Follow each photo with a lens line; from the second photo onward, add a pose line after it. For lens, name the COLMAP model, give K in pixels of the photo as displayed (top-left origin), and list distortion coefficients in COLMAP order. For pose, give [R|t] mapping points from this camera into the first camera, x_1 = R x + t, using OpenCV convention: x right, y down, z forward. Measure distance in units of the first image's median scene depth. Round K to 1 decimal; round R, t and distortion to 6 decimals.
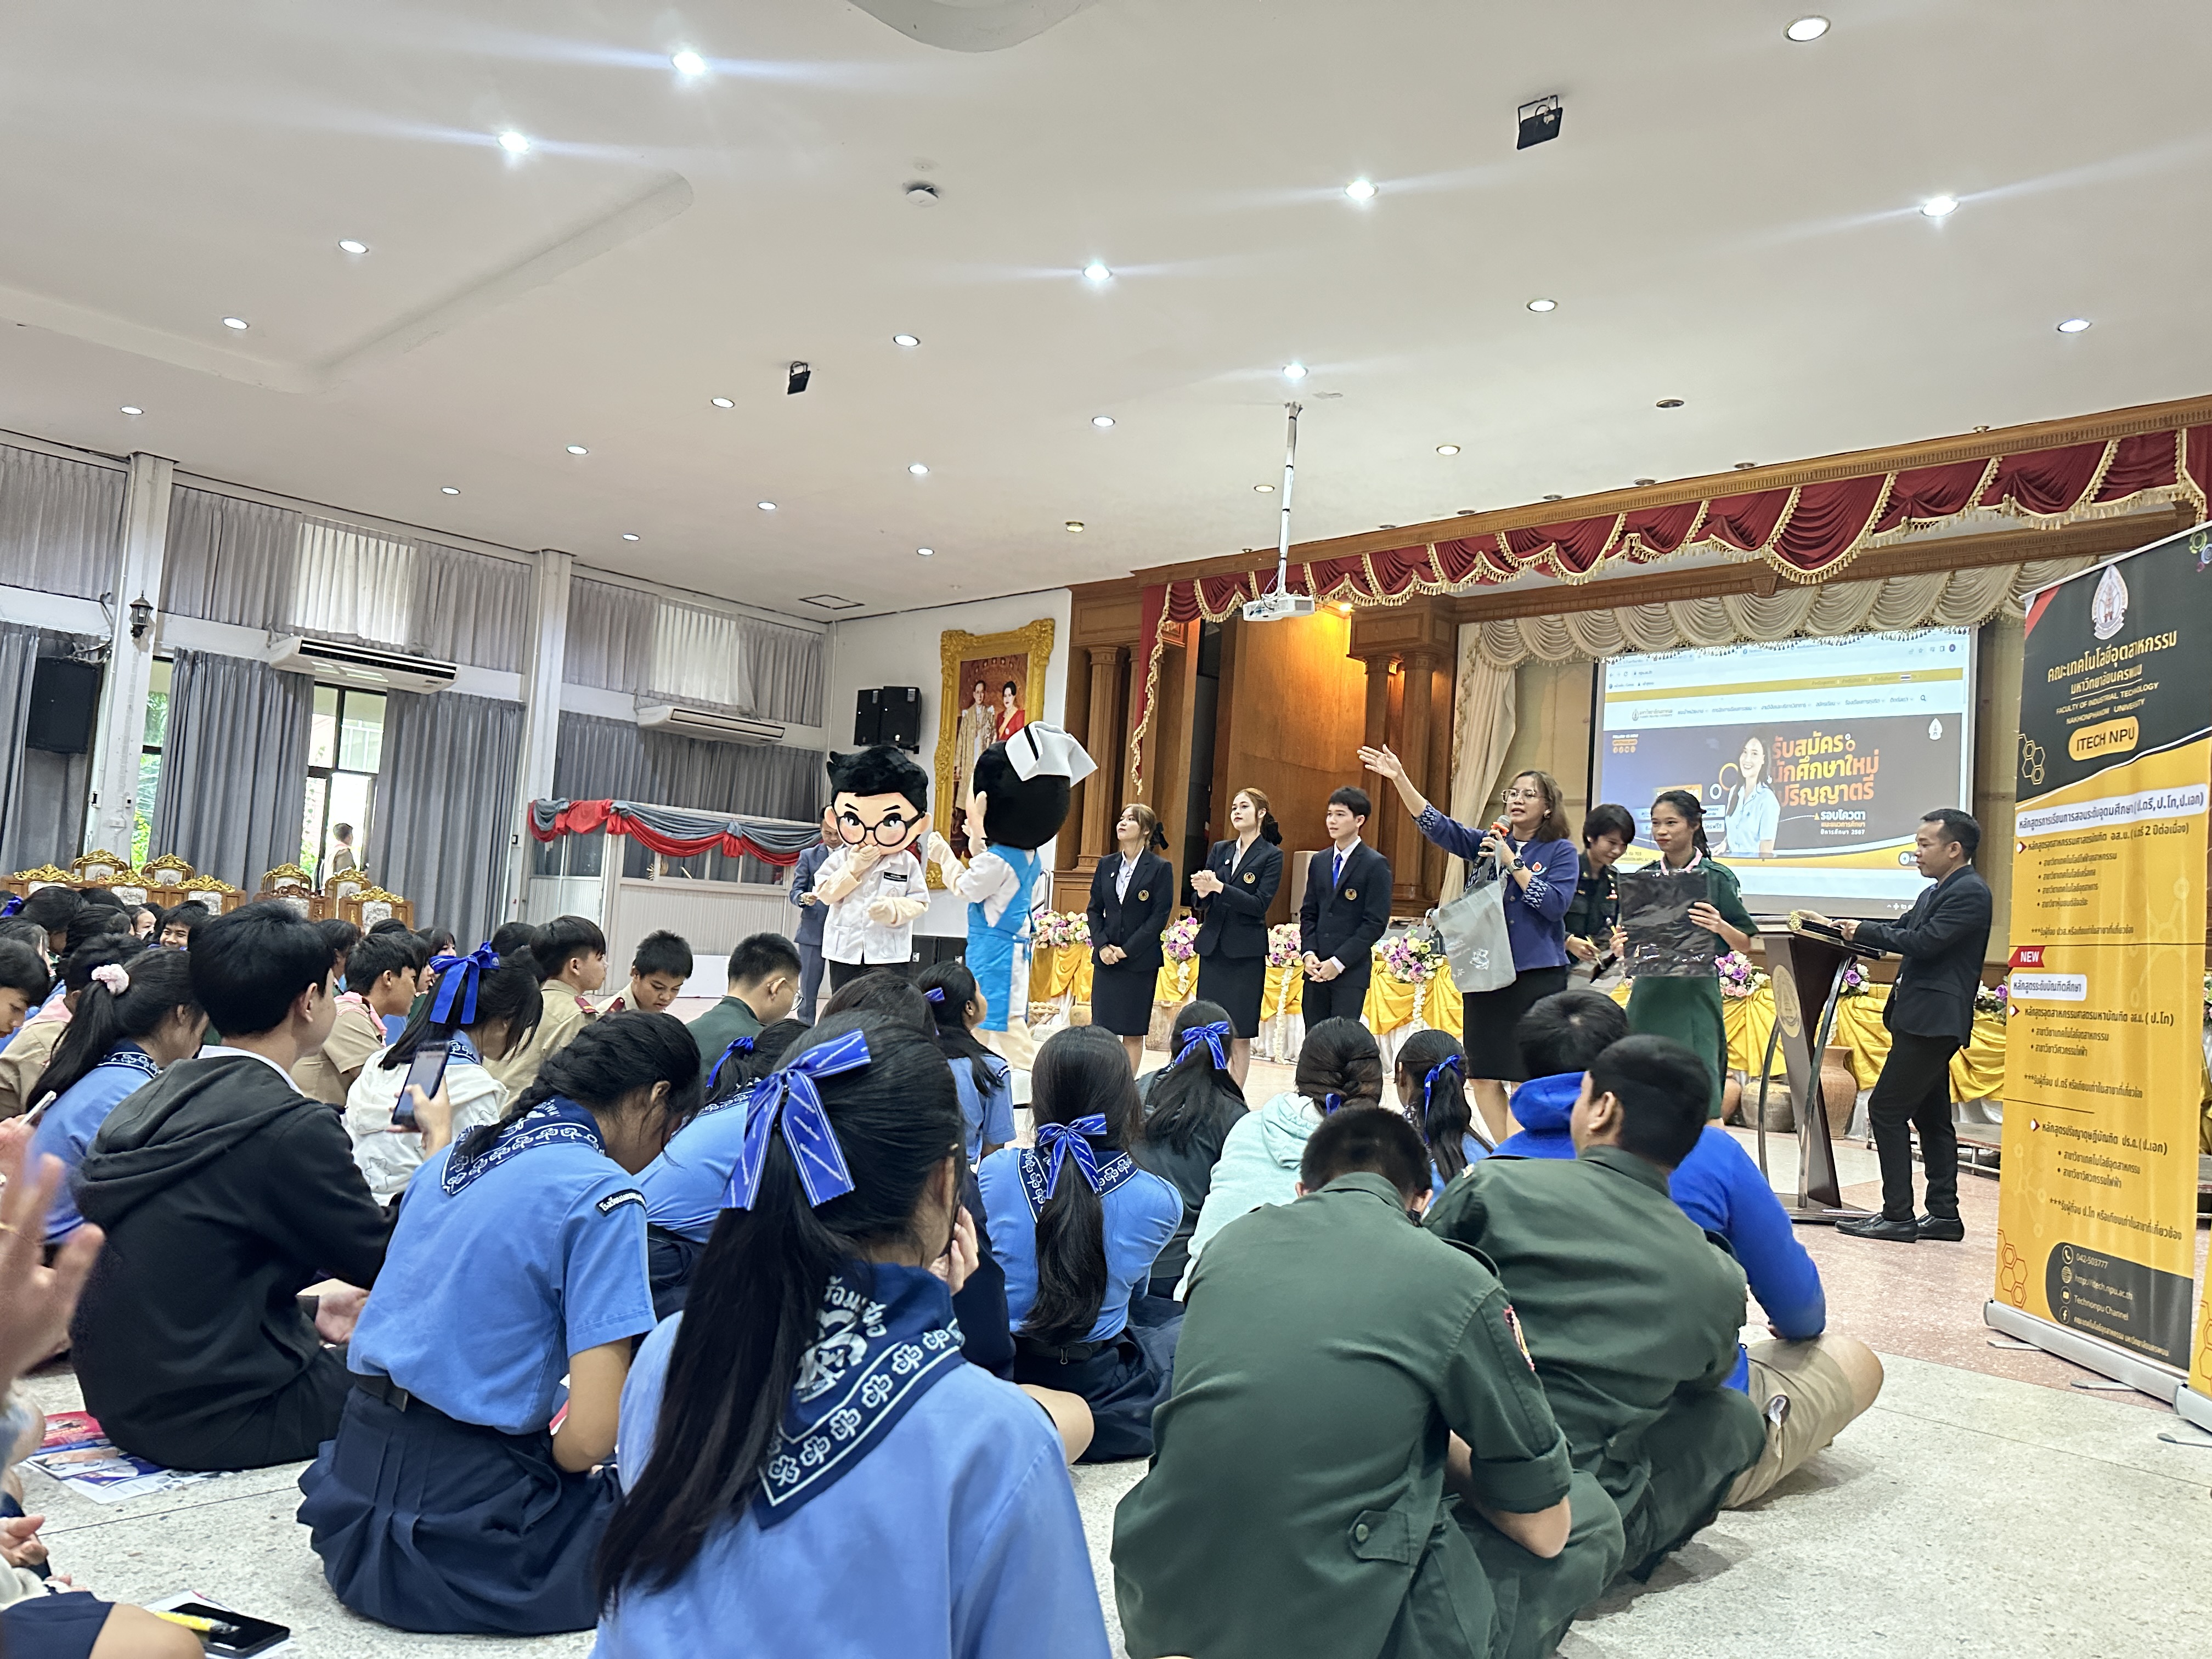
lens RADIAL K [[1531.1, 0, 1111.8], [0, 1531.1, 833.5], [0, 0, 1]] dist [0.151920, -0.291069]
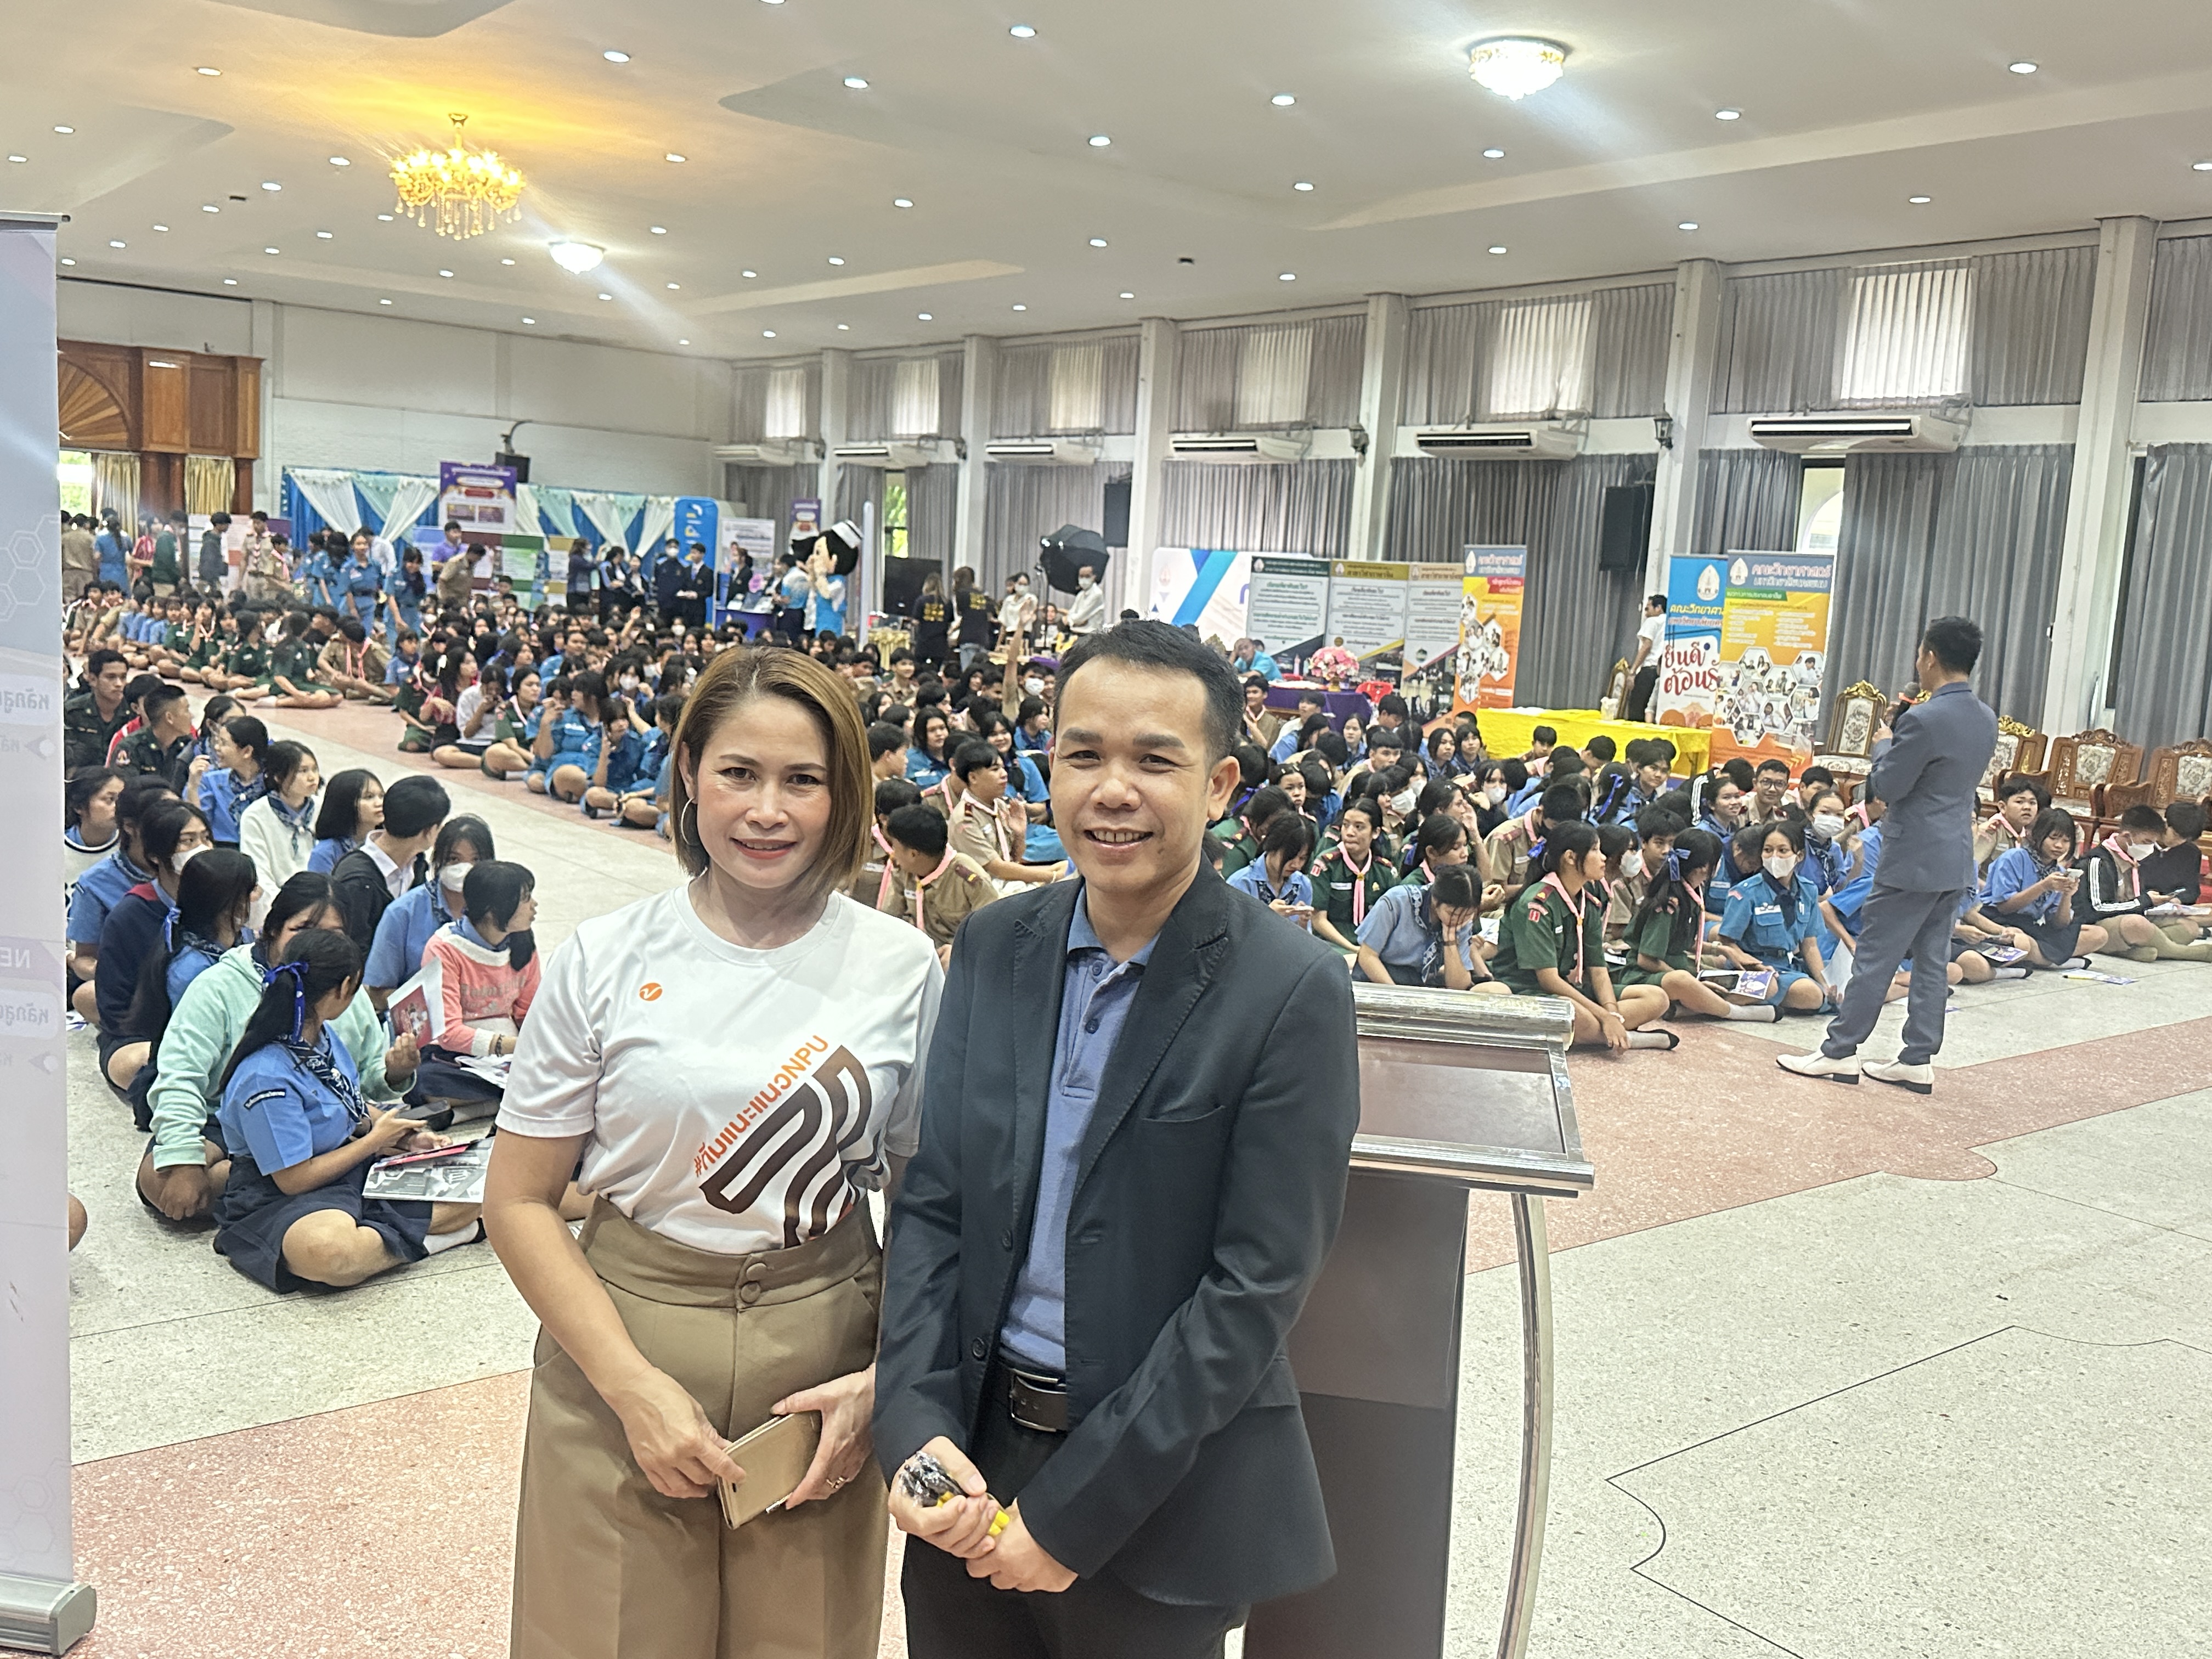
lens RADIAL K [[1995.1, 0, 1101.9], [0, 1995.1, 830.1], [0, 0, 1]] dist [0.043743, -0.021081]
pose [[-0.127941, 0.040718, -0.990946, 0.655576], [-0.012312, 0.999015, 0.042639, 0.059739], [0.991705, 0.017655, -0.127314, 0.799760]]
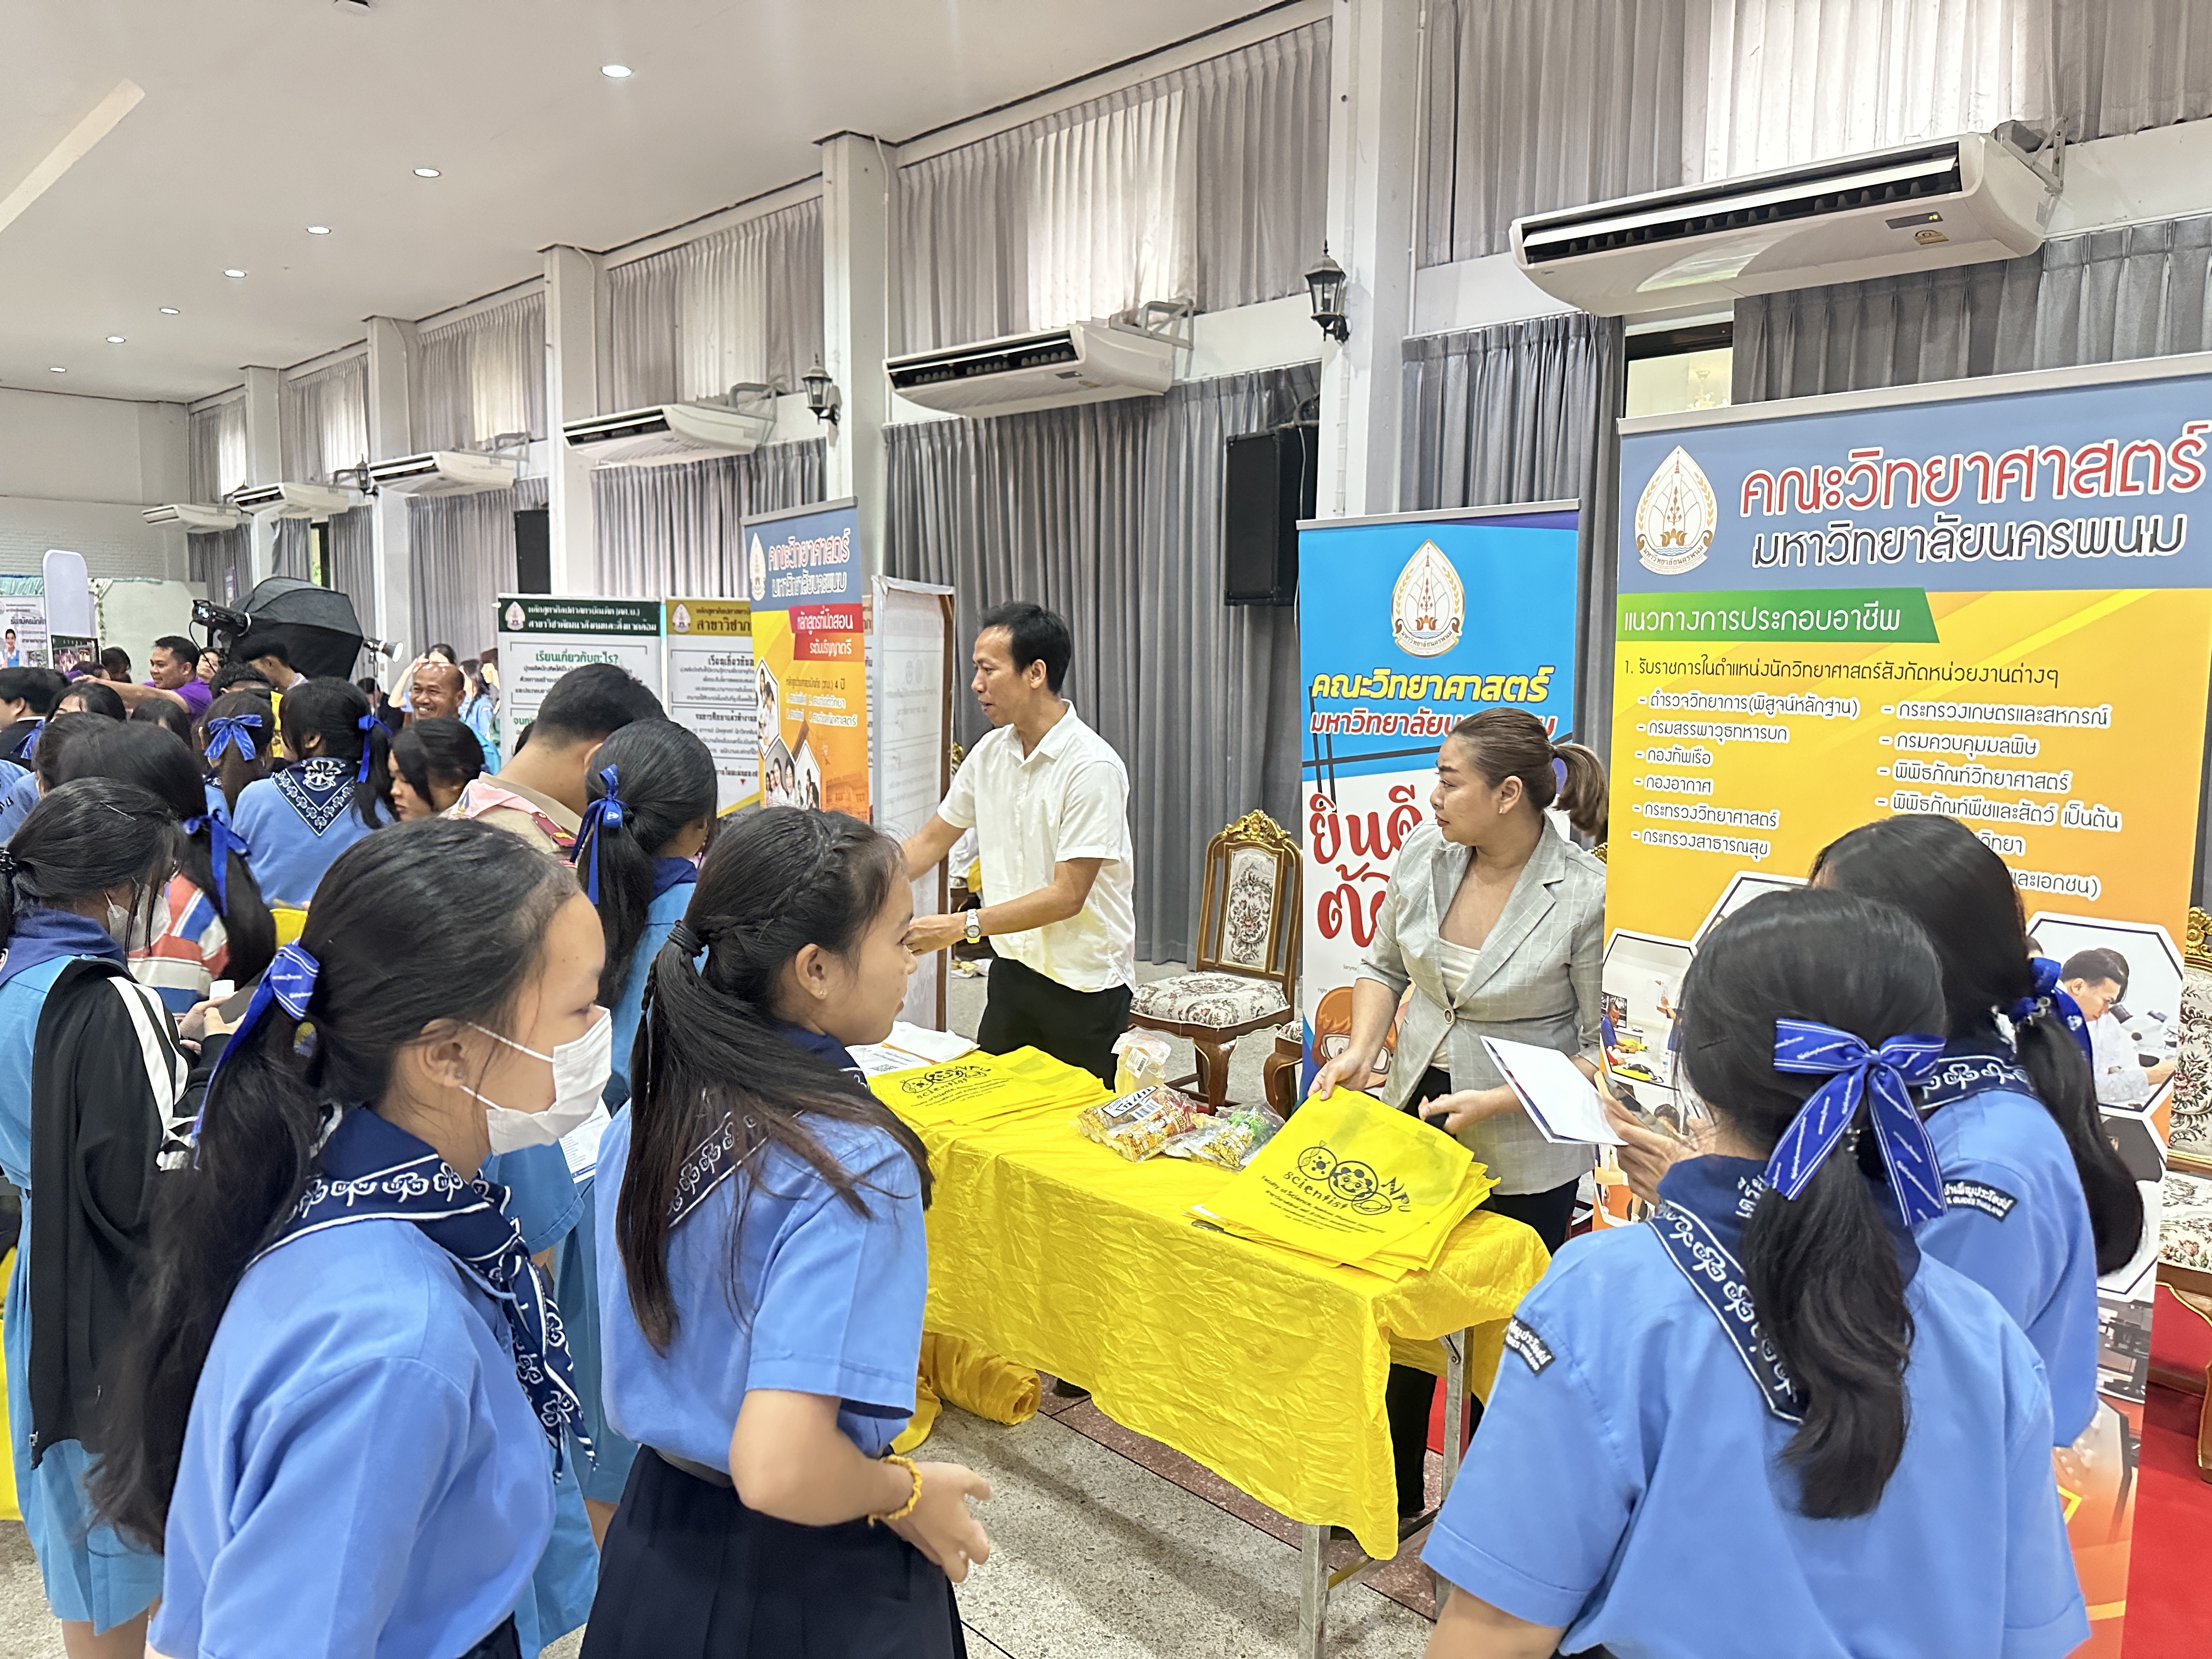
lens RADIAL K [[1540.9, 0, 1106.5], [0, 1540.9, 828.3], [0, 0, 1]] dist [0.027475, -0.005896]
pose [[-0.031010, 0.033647, -0.998953, -1.020445], [0.035751, 0.998831, 0.032533, -0.064117], [0.998879, -0.034705, -0.032176, 1.058140]]
